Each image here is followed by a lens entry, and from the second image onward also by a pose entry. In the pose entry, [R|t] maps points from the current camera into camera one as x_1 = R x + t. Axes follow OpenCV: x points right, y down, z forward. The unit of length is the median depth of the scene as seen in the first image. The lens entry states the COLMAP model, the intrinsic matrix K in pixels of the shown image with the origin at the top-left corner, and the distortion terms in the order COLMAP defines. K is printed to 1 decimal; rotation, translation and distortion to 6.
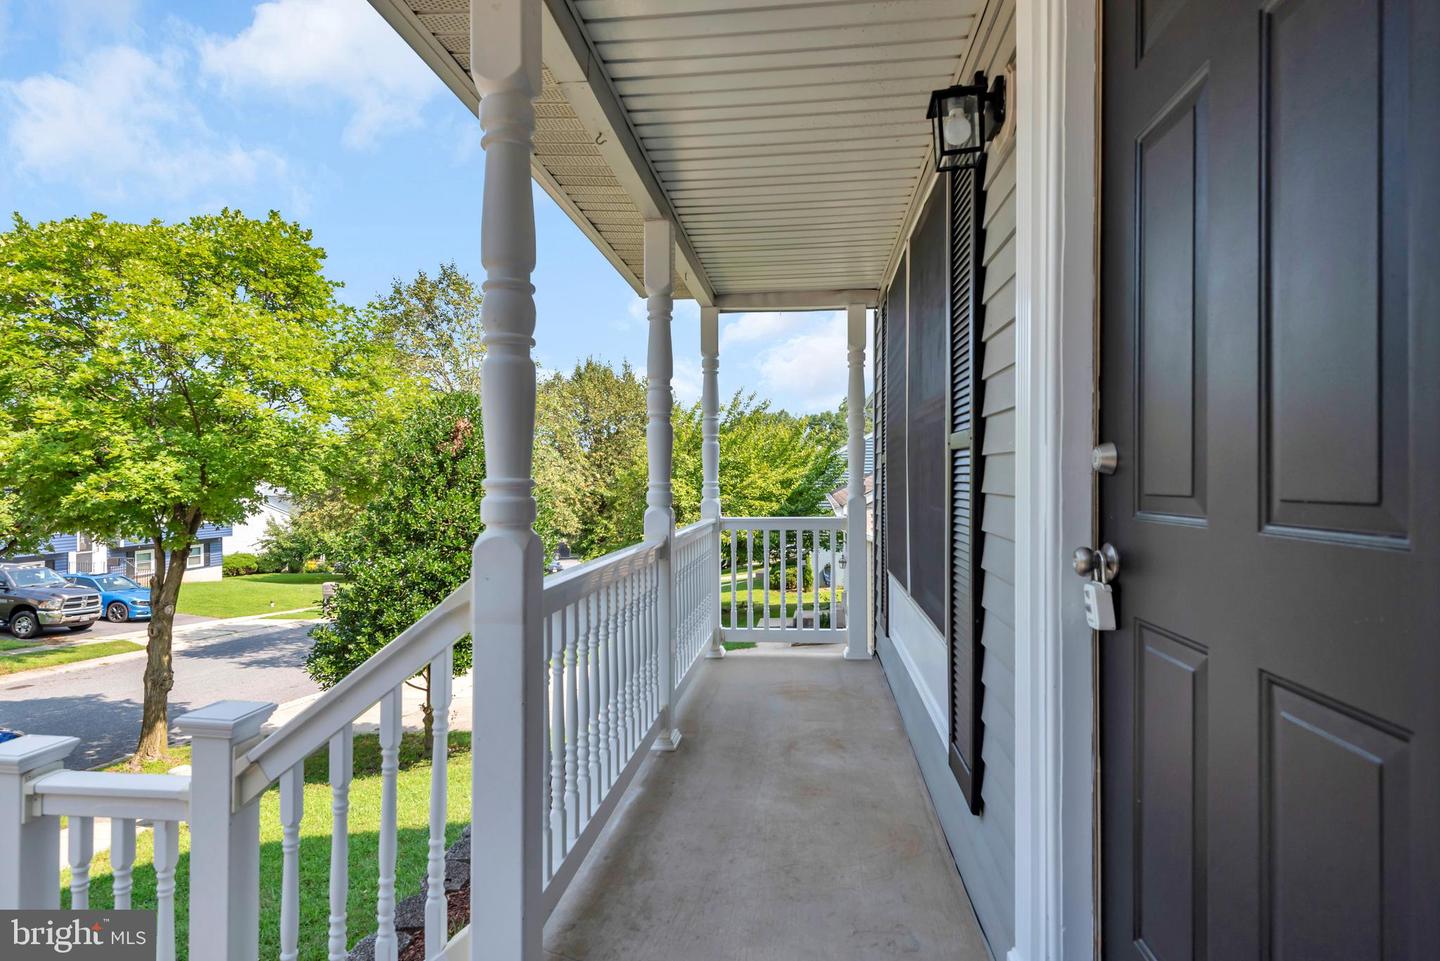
lens RADIAL K [[790.1, 0, 720.0], [0, 790.1, 480.5], [0, 0, 1]] dist [0.000547, 0.000072]
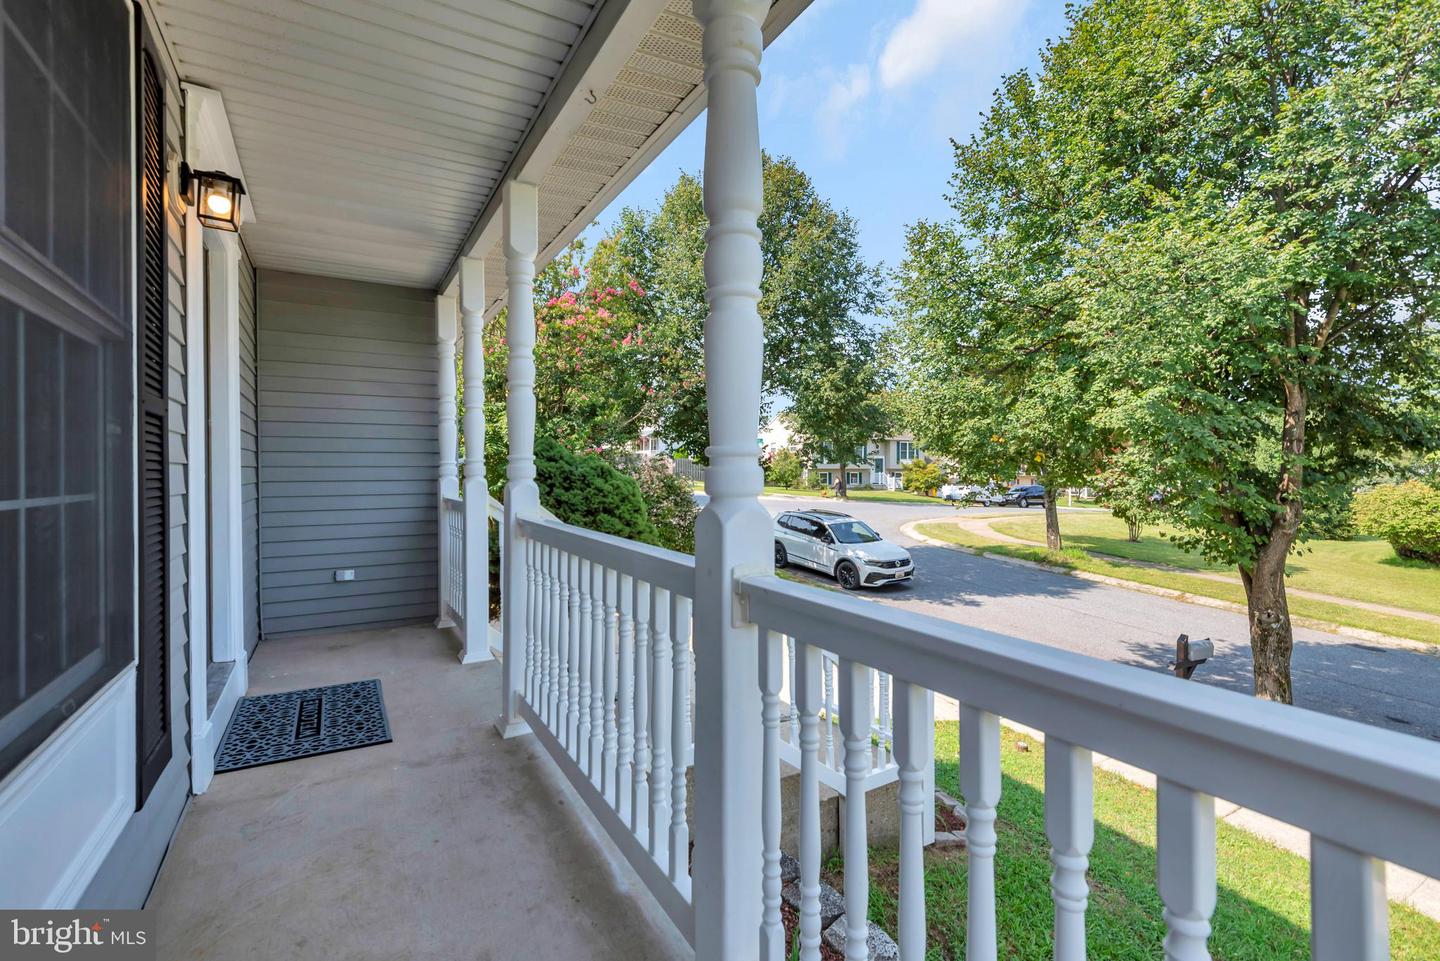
lens RADIAL K [[659.8, 0, 721.5], [0, 659.8, 464.1], [0, 0, 1]] dist [-0.001046, -0.000220]
pose [[-0.801307, 0.007422, -0.598208, 0.219230], [0.009183, 0.999958, 0.000107, 0.020511], [0.598183, -0.005407, -0.801341, 1.900209]]
